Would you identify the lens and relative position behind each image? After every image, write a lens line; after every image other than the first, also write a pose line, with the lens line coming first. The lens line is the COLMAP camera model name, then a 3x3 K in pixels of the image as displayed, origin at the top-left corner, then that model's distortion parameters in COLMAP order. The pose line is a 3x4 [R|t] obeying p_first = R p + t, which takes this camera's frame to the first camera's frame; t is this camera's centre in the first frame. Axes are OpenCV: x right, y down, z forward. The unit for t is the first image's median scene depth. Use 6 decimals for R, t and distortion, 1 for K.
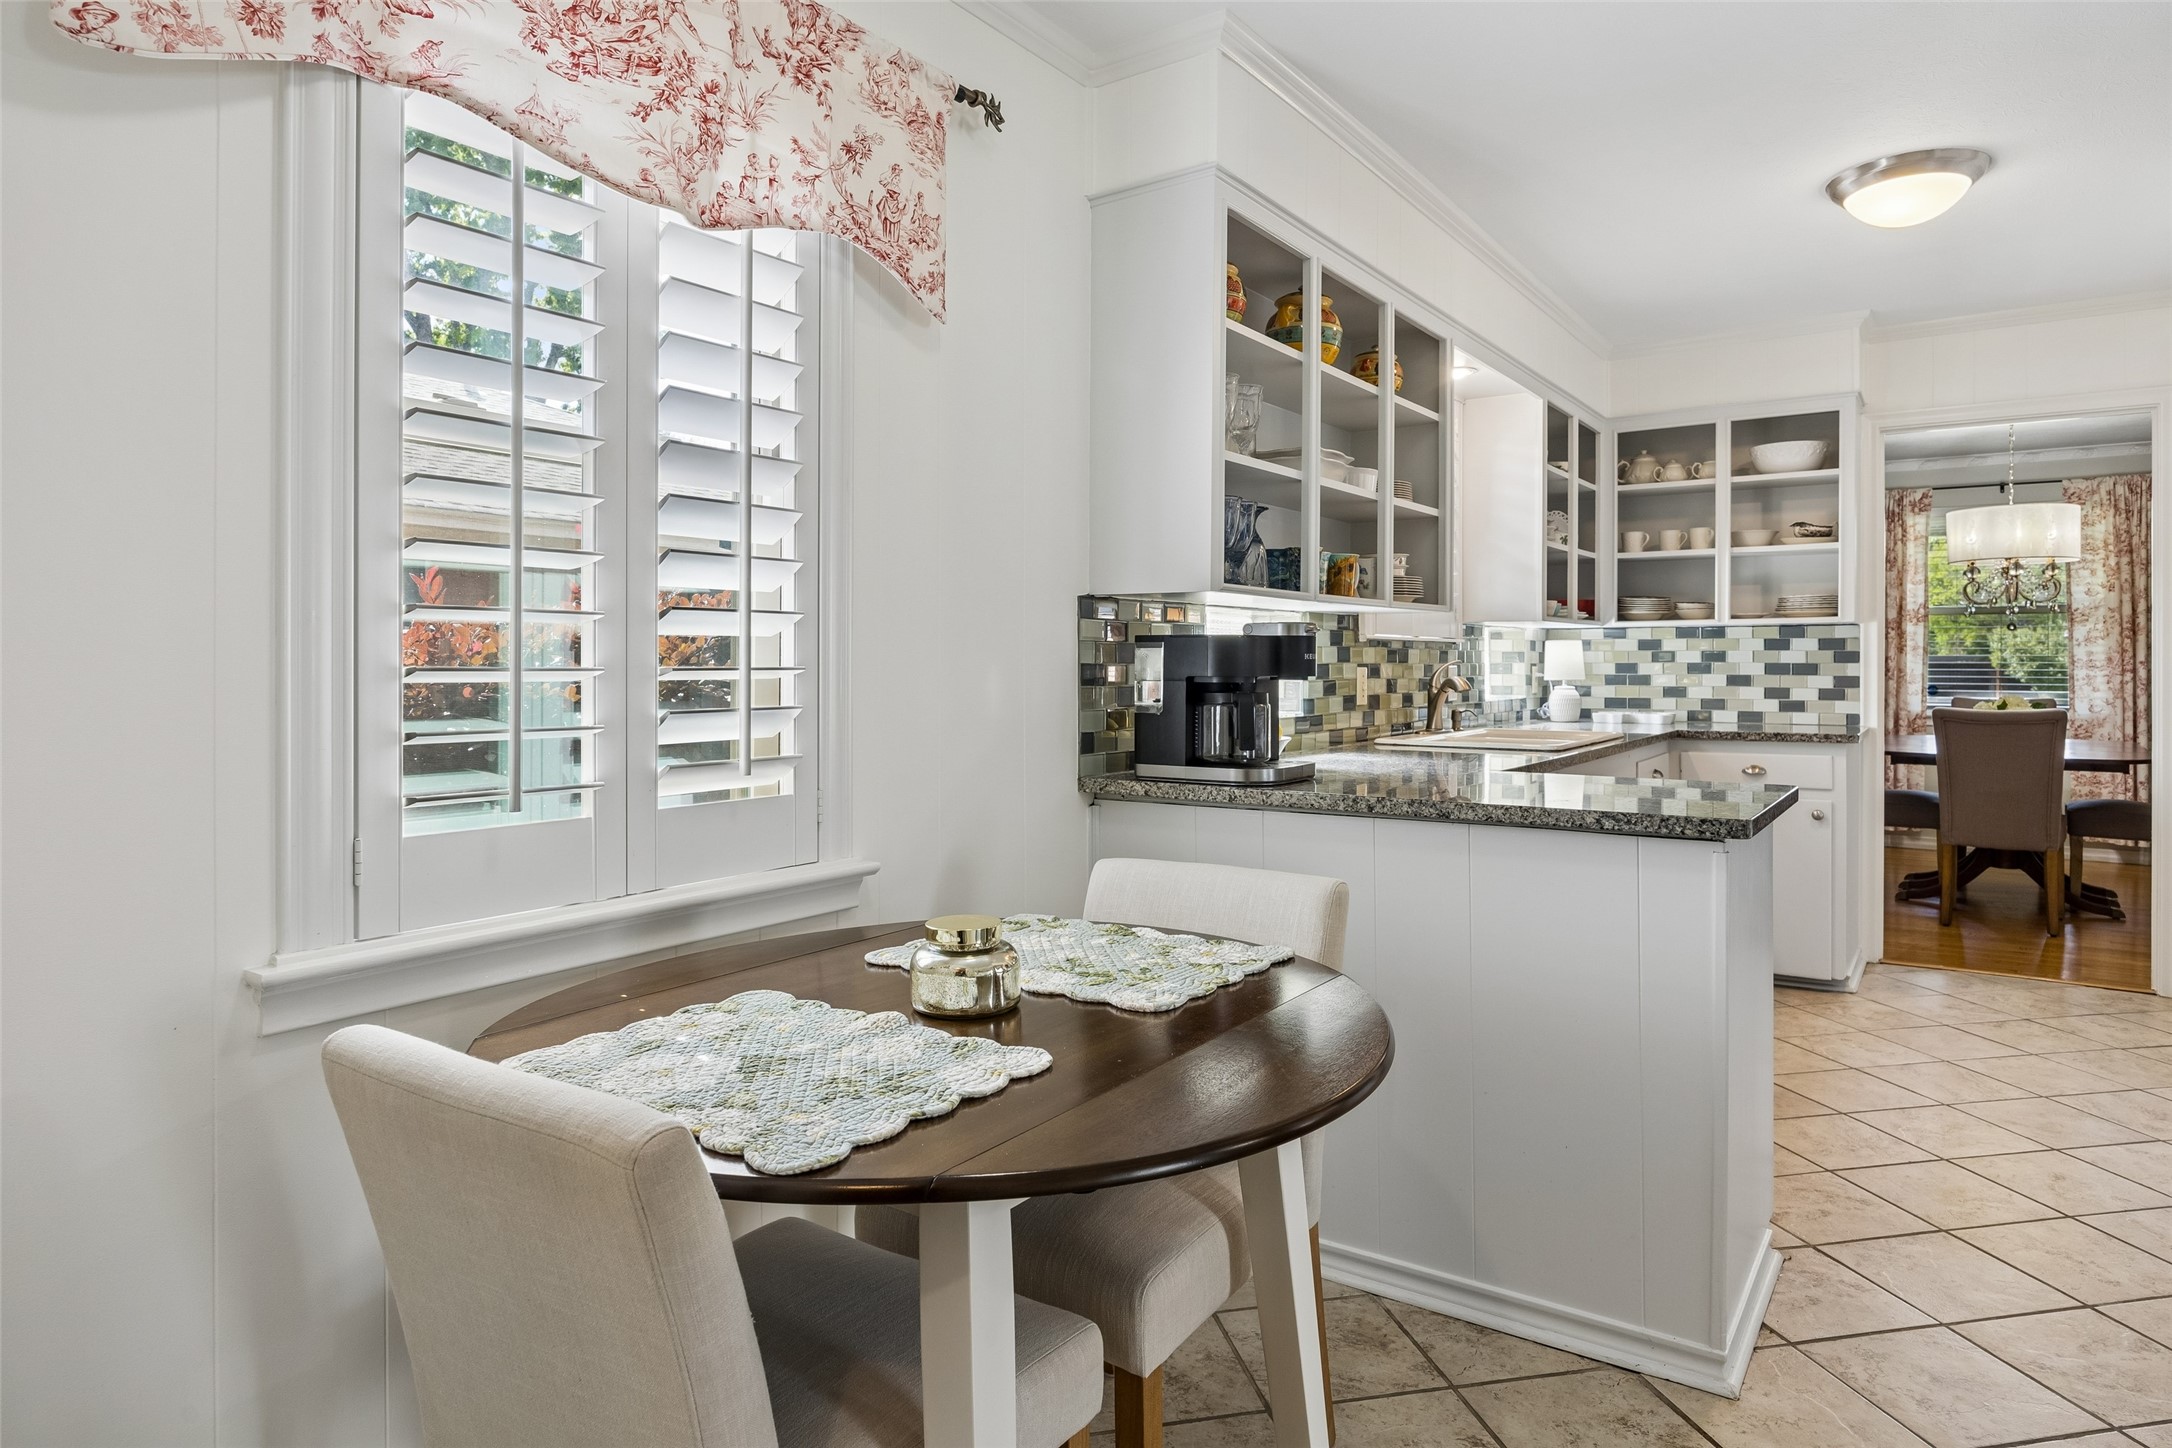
lens RADIAL K [[1245.2, 0, 1085.0], [0, 1245.2, 661.4], [0, 0, 1]] dist [-0.013285, 0.002190]
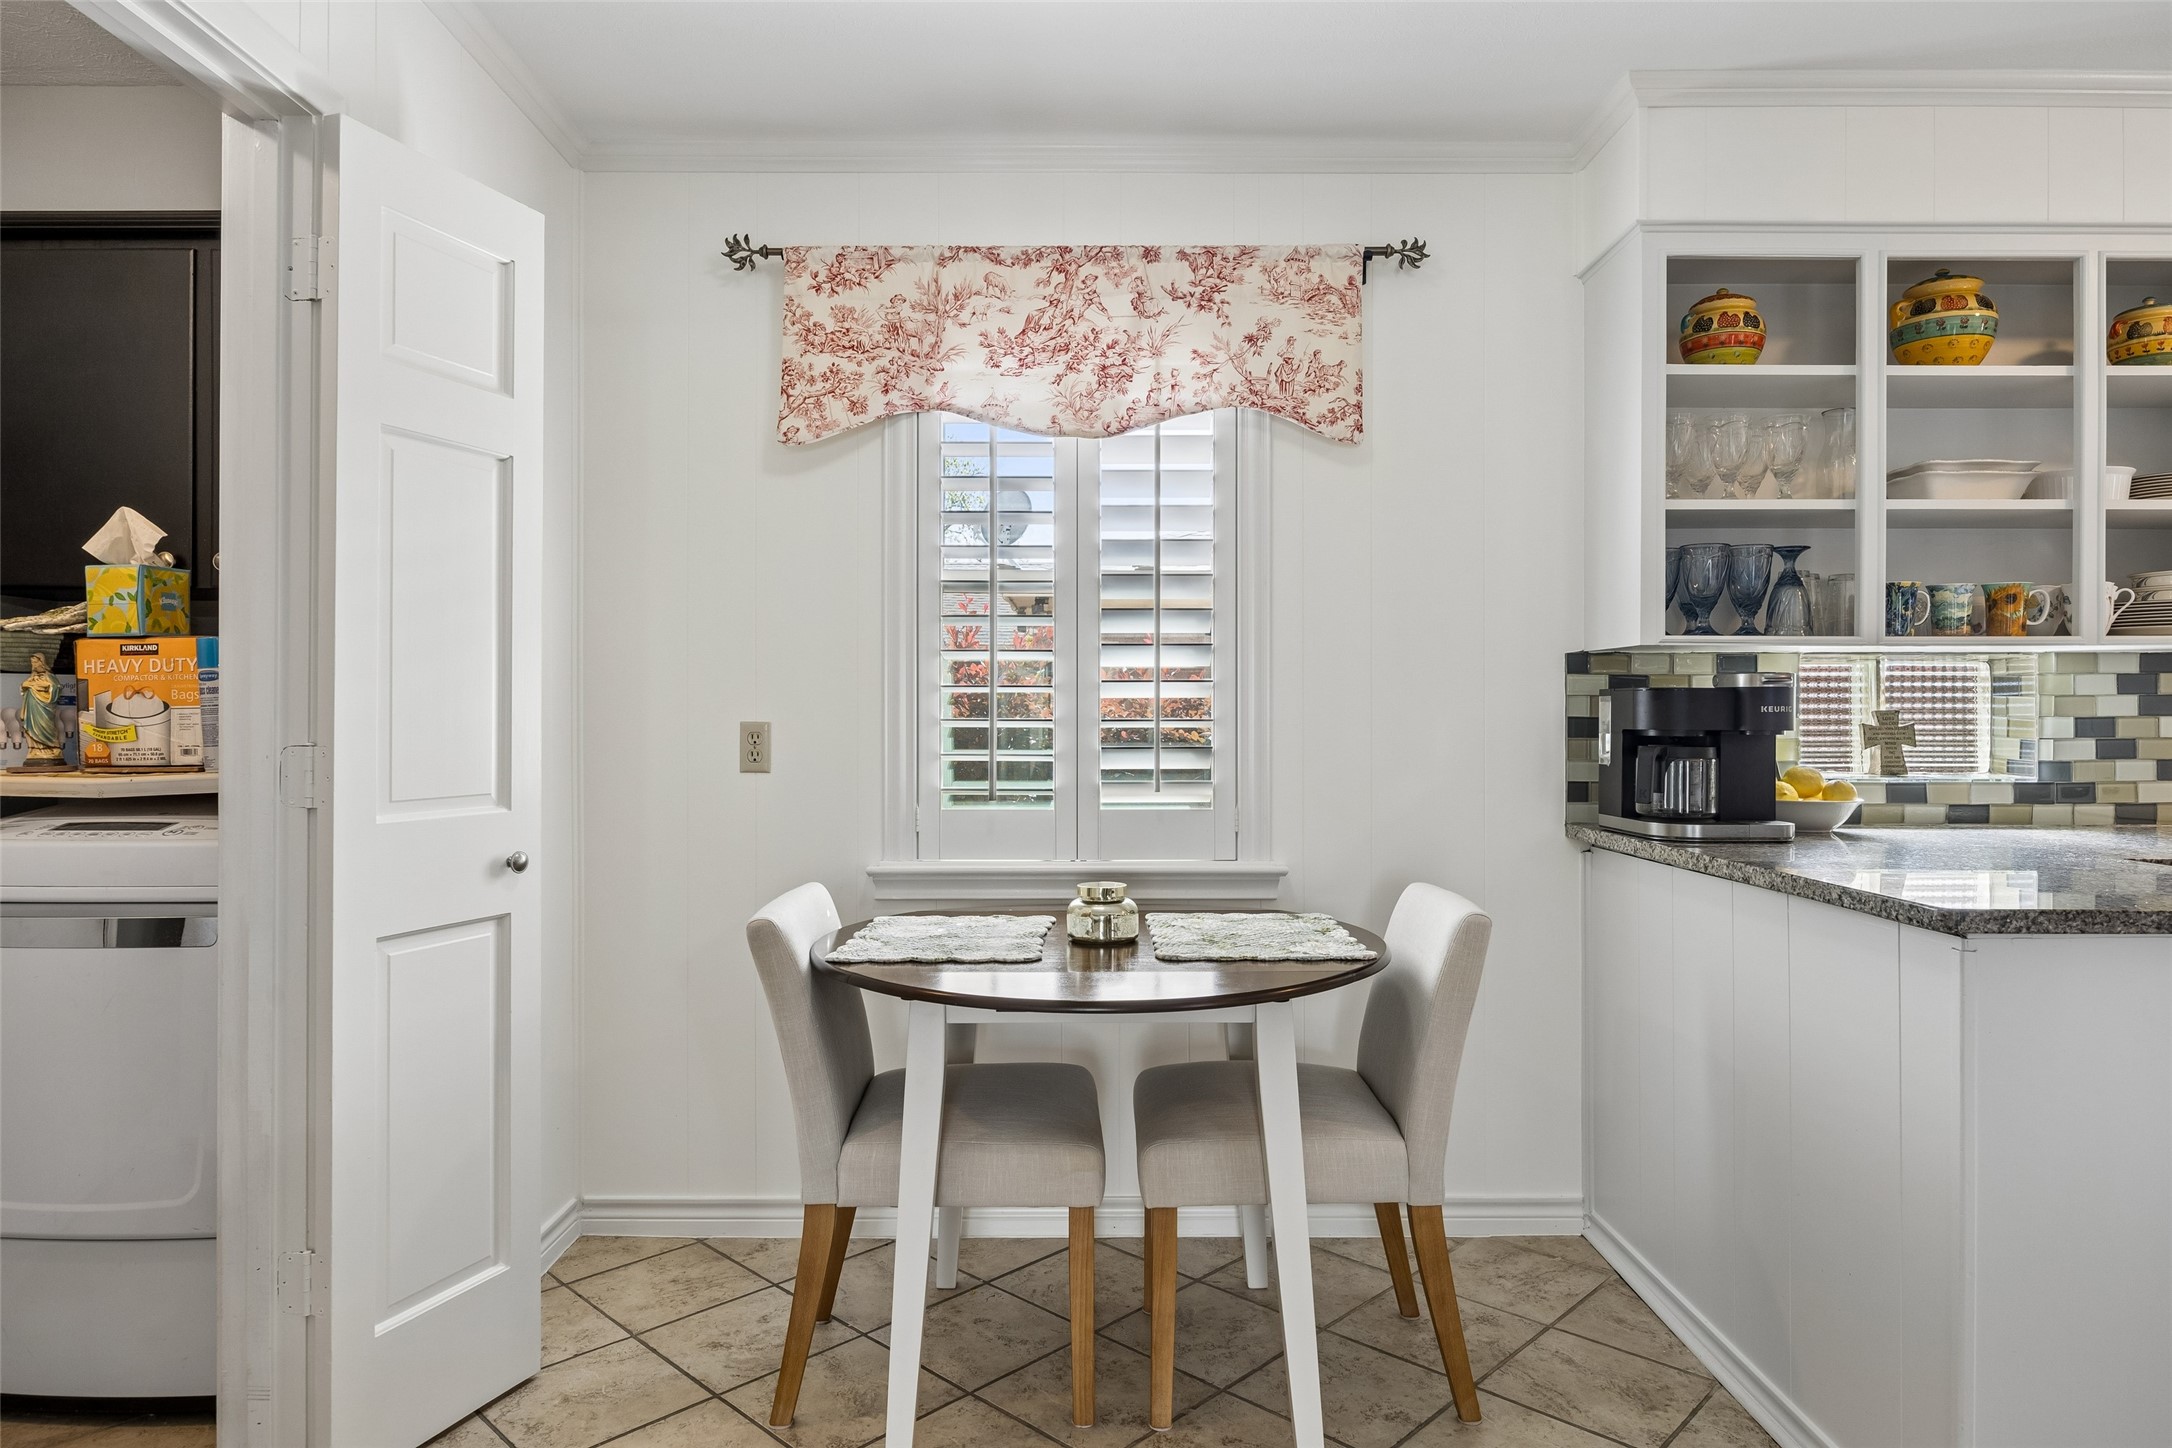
lens RADIAL K [[1245.2, 0, 1106.2], [0, 1245.2, 714.0], [0, 0, 1]] dist [-0.013285, 0.002190]
pose [[0.581318, -0.001140, -0.813676, 0.383018], [0.000345, 0.999999, -0.001154, 0.000304], [0.813676, 0.000390, 0.581318, 0.036198]]
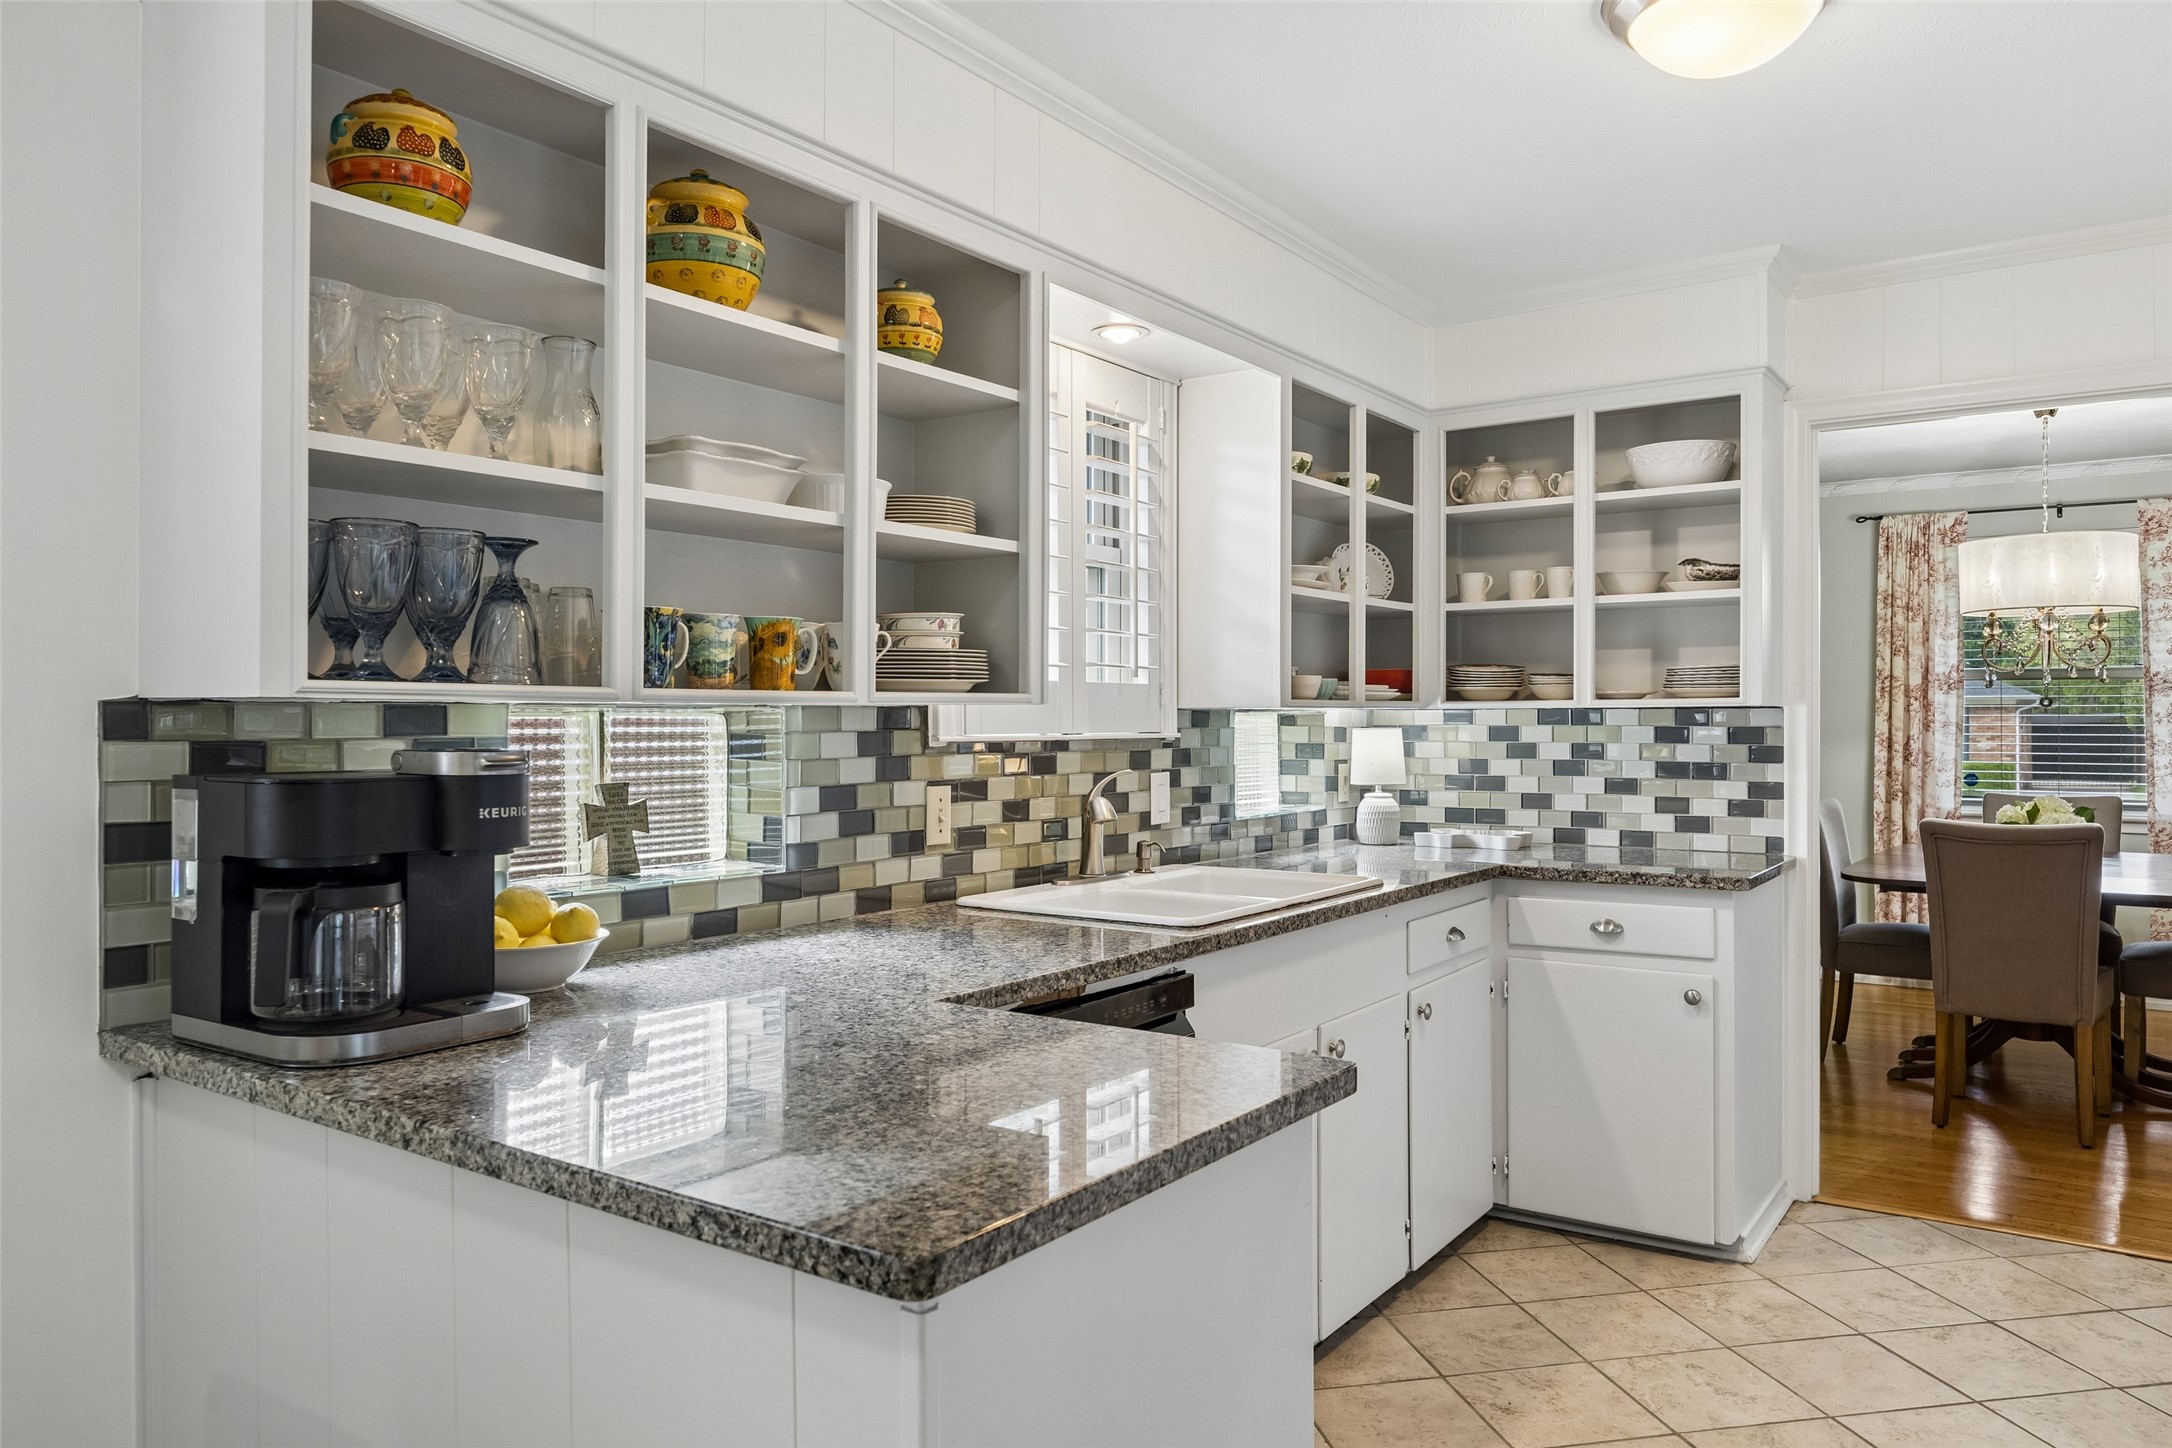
lens RADIAL K [[1452.6, 0, 1071.4], [0, 1452.6, 717.8], [0, 0, 1]] dist [-0.004139, -0.005102]
pose [[0.999995, -0.002094, -0.002462, 0.258398], [0.002091, 0.999997, -0.001494, -0.026214], [0.002465, 0.001489, 0.999996, 0.217247]]
